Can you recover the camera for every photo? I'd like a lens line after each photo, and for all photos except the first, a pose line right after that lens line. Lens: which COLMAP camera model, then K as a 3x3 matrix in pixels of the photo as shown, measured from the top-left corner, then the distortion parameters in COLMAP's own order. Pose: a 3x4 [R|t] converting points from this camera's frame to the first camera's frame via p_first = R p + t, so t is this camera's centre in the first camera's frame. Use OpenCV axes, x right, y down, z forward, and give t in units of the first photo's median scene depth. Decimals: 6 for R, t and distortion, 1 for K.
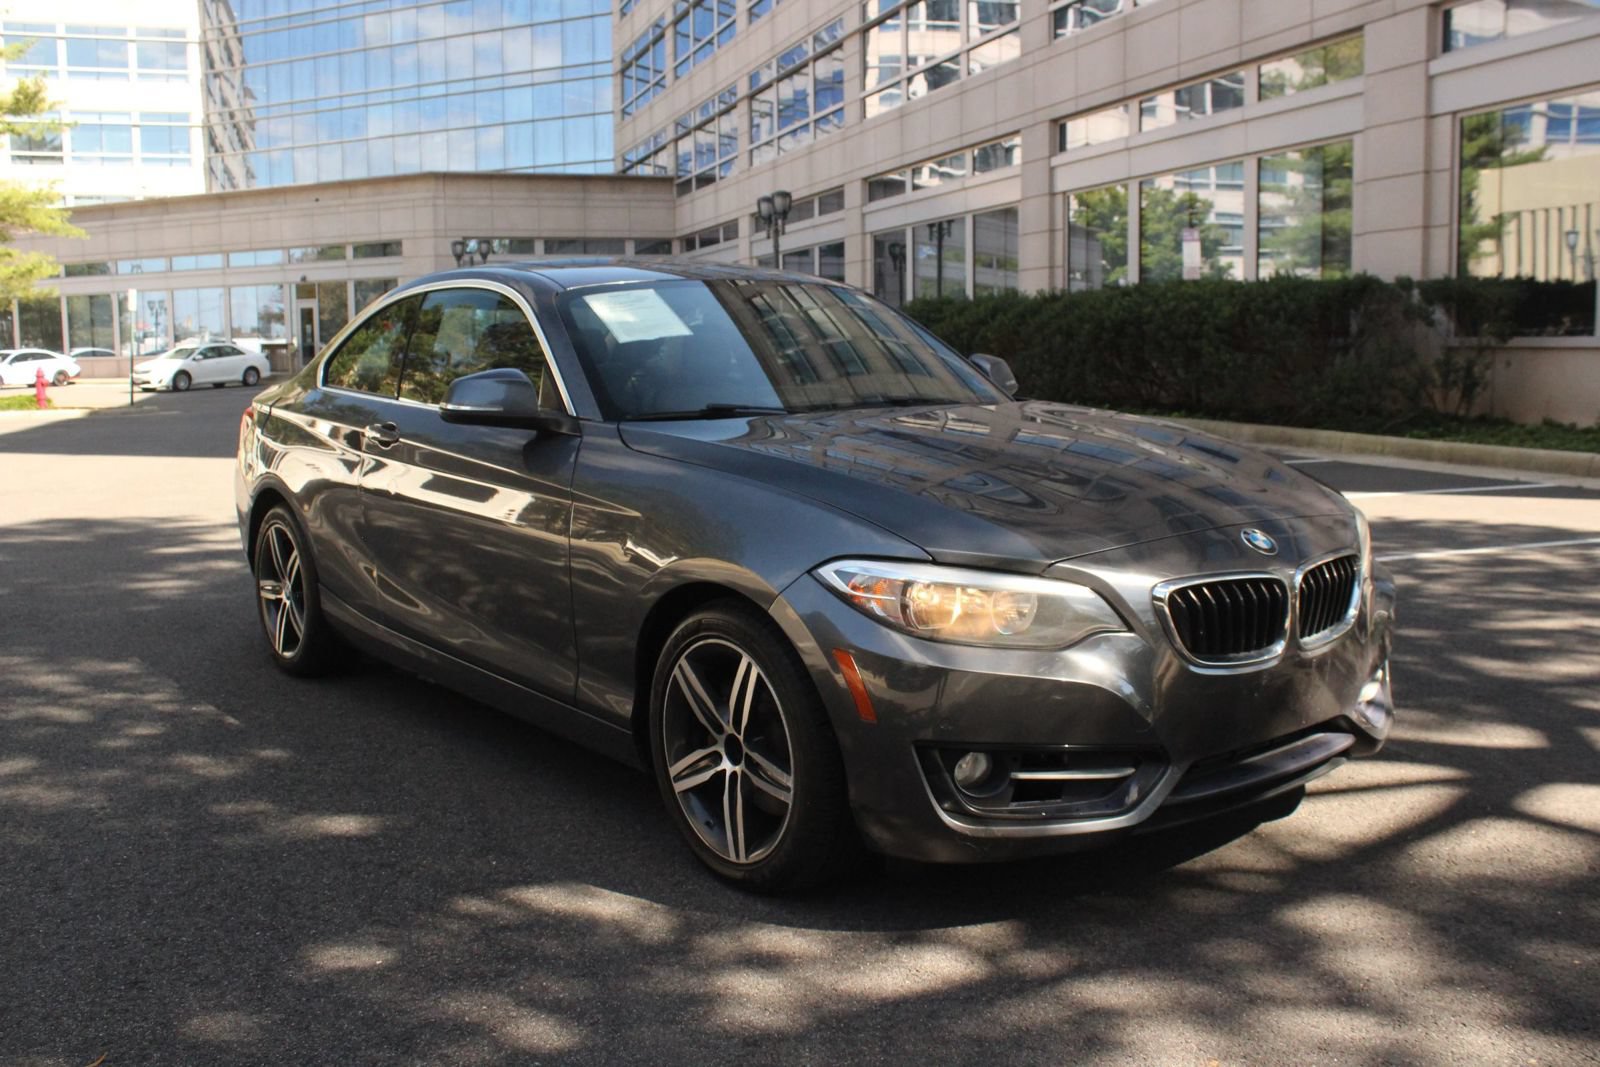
lens RADIAL K [[1515.7, 0, 811.7], [0, 1515.7, 526.0], [0, 0, 1]] dist [-0.148300, 0.151567]
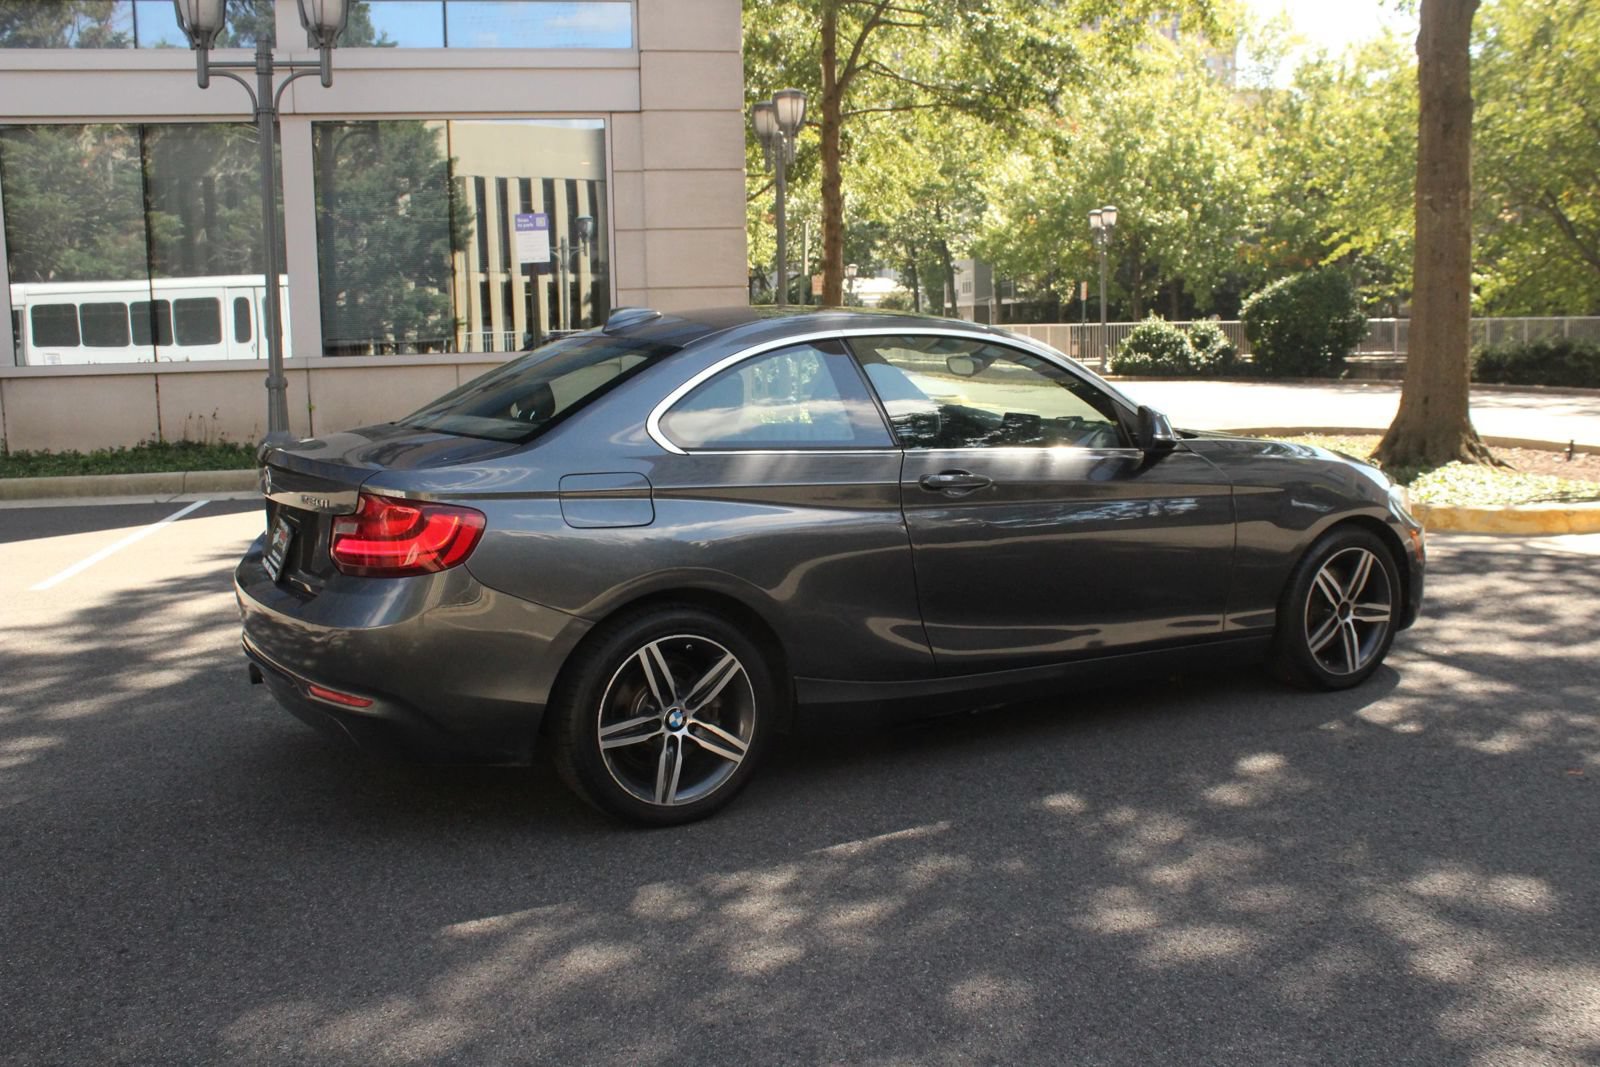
lens RADIAL K [[1515.7, 0, 811.7], [0, 1515.7, 526.0], [0, 0, 1]] dist [-0.148300, 0.151567]
pose [[0.138086, -0.119427, 0.983193, -0.317883], [0.134062, 0.985821, 0.100917, -0.036050], [-0.981305, 0.117874, 0.152139, 0.231108]]
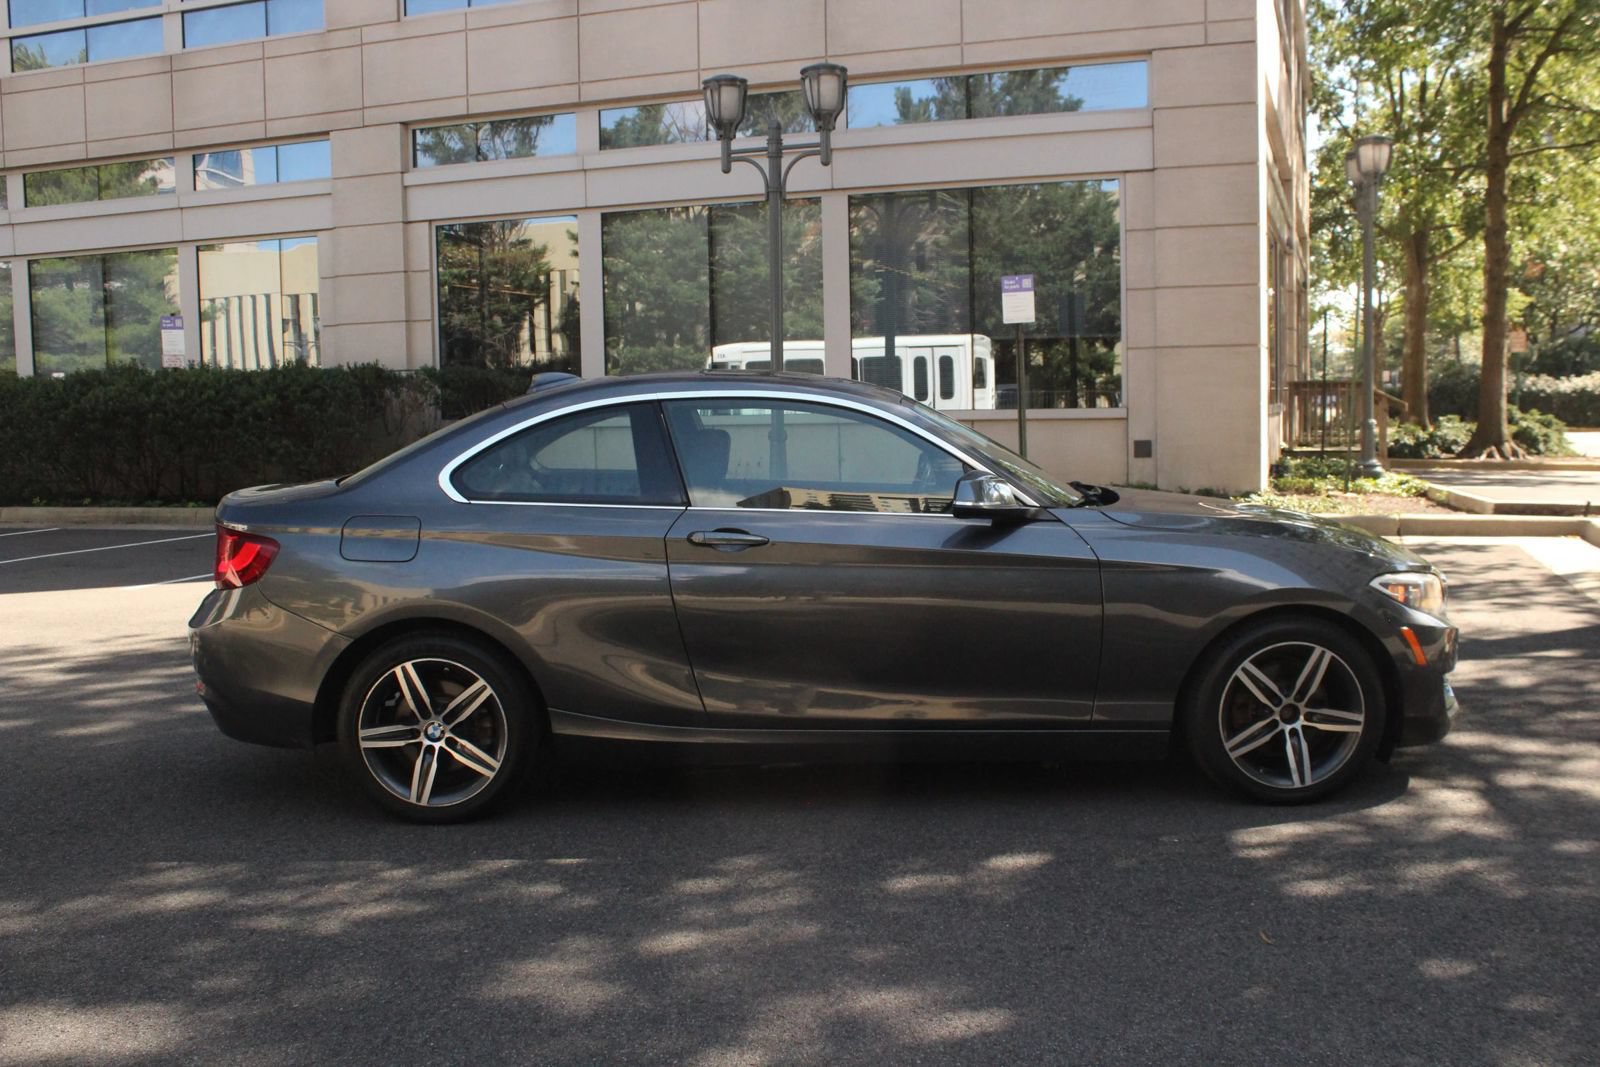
lens RADIAL K [[1515.7, 0, 811.7], [0, 1515.7, 526.0], [0, 0, 1]] dist [-0.148300, 0.151567]
pose [[0.613510, -0.065535, 0.786963, -0.263051], [0.105744, 0.994393, 0.000372, -0.015911], [-0.782575, 0.082988, 0.617000, 0.075213]]
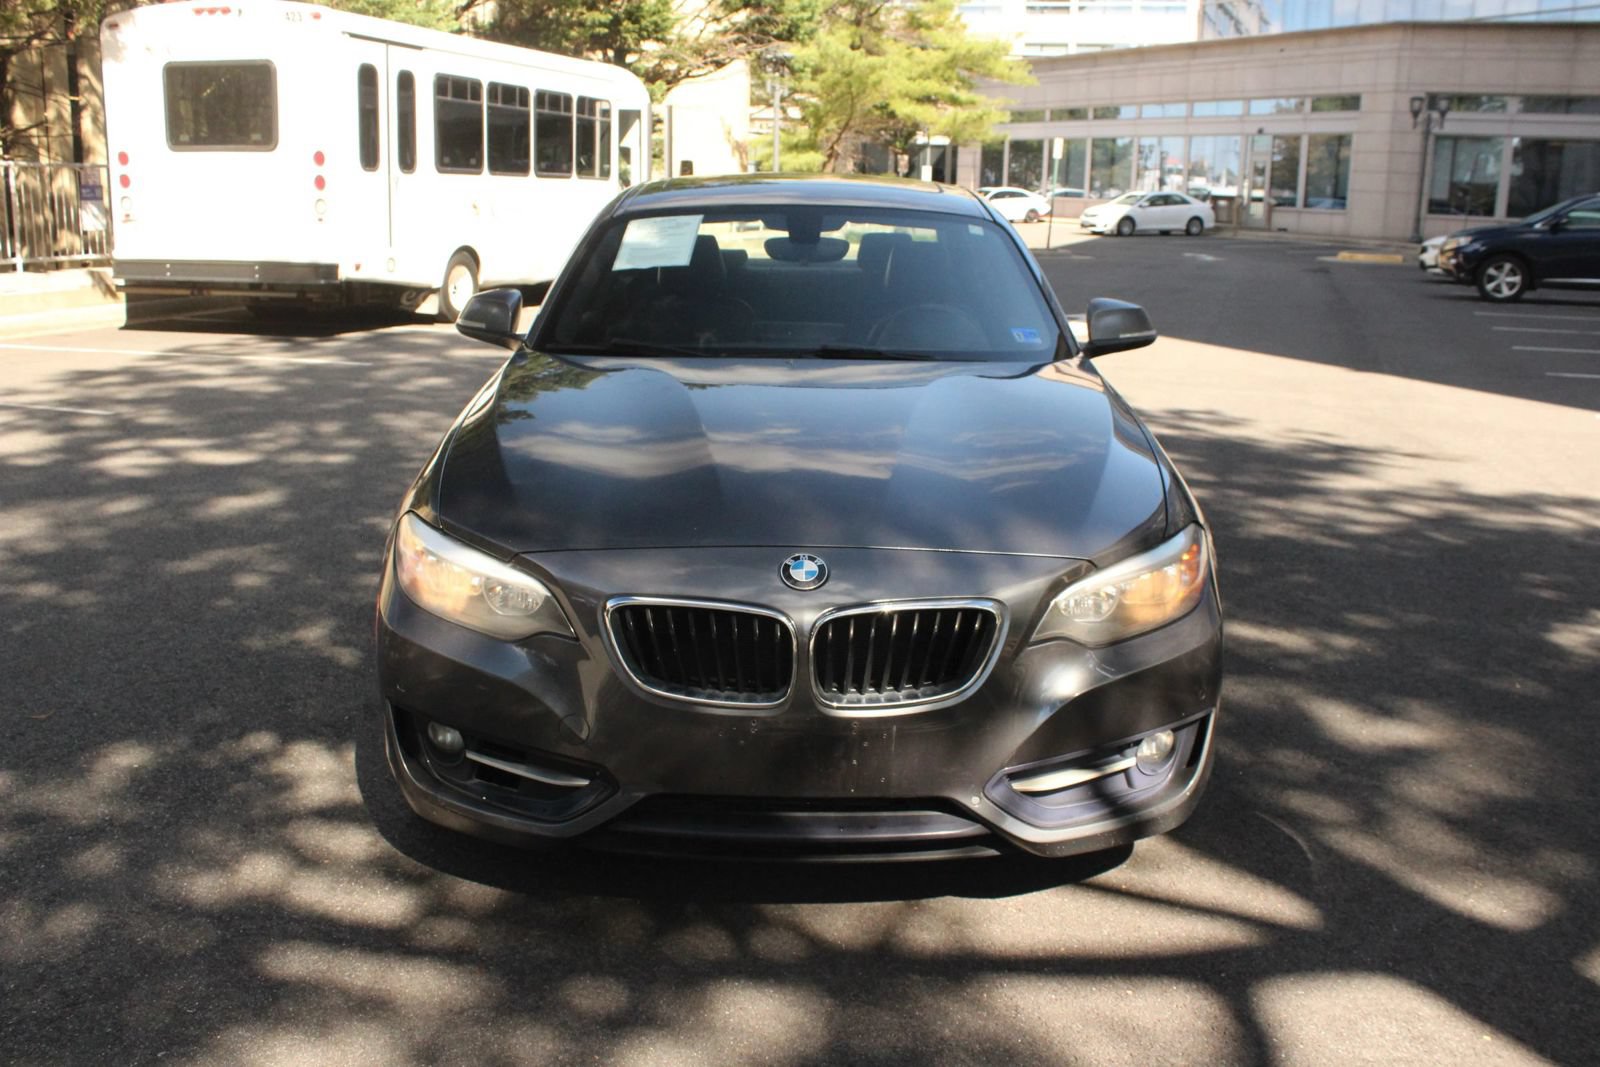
lens RADIAL K [[1515.7, 0, 811.7], [0, 1515.7, 526.0], [0, 0, 1]] dist [-0.148300, 0.151567]
pose [[0.786066, 0.167329, -0.595064, 0.139779], [-0.106786, 0.984951, 0.135901, -0.022990], [0.608849, -0.043283, 0.792105, 0.054669]]
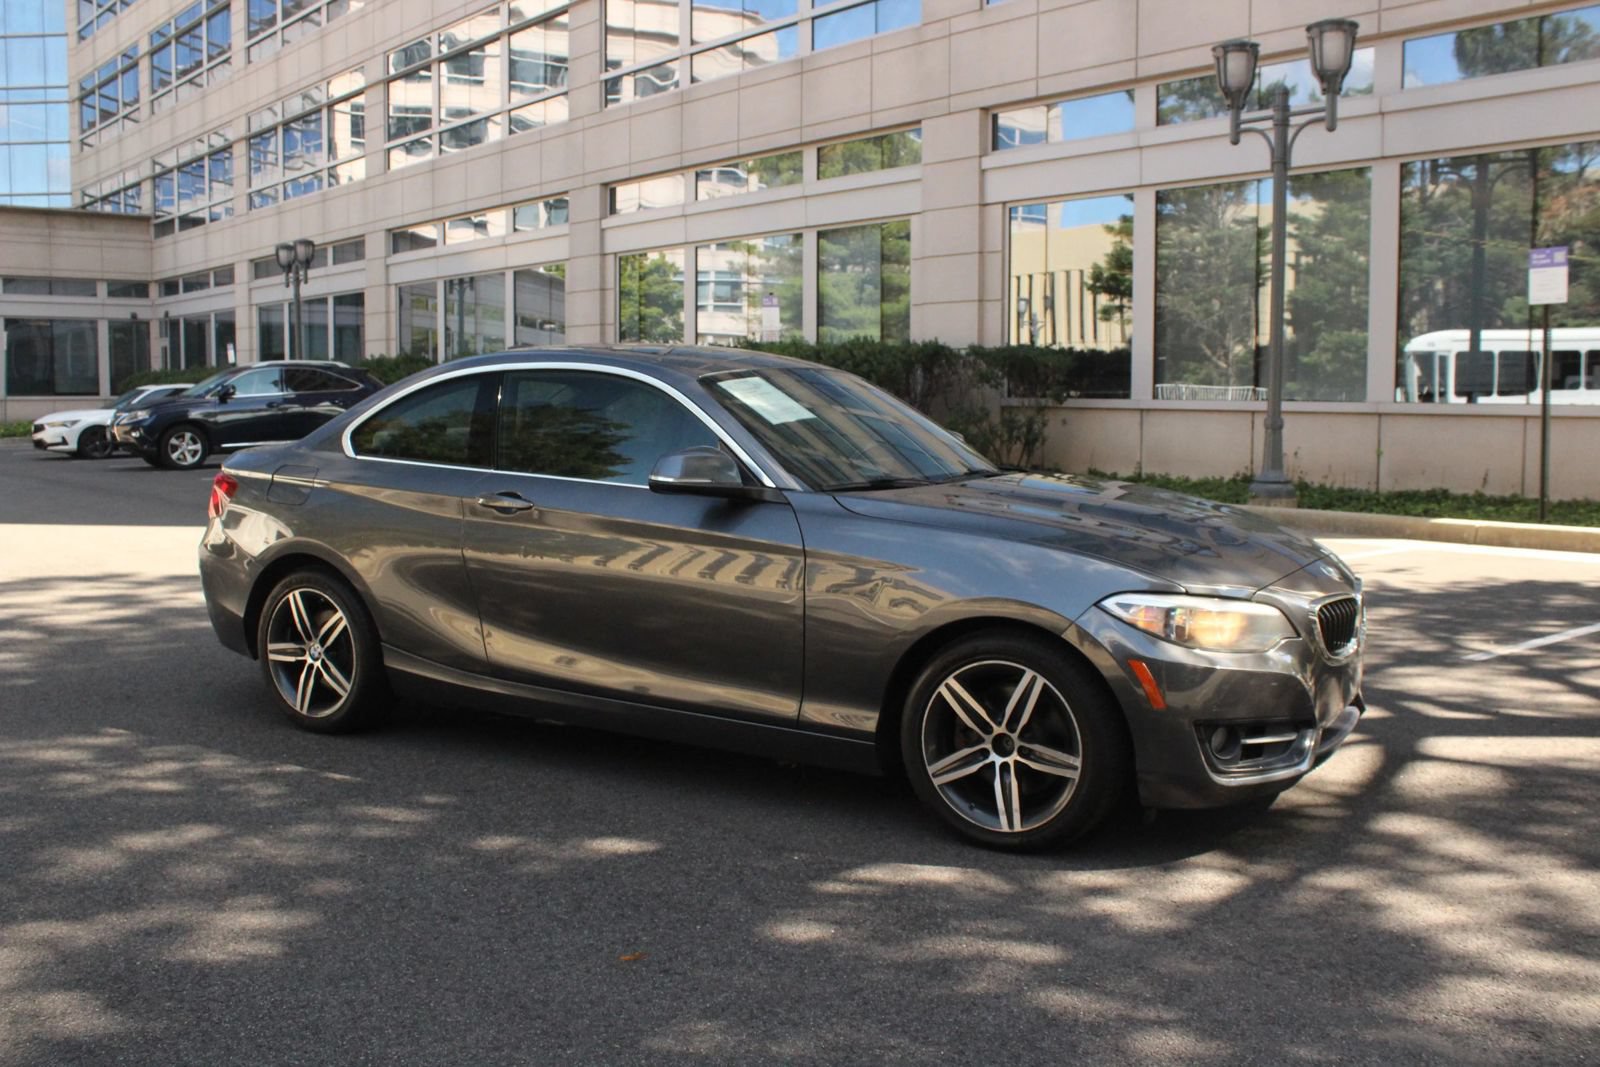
lens RADIAL K [[1515.7, 0, 811.7], [0, 1515.7, 526.0], [0, 0, 1]] dist [-0.148300, 0.151567]
pose [[0.932190, -0.017871, 0.361527, -0.116515], [0.029236, 0.999235, -0.025991, -0.002082], [-0.360786, 0.034798, 0.931999, -0.027510]]
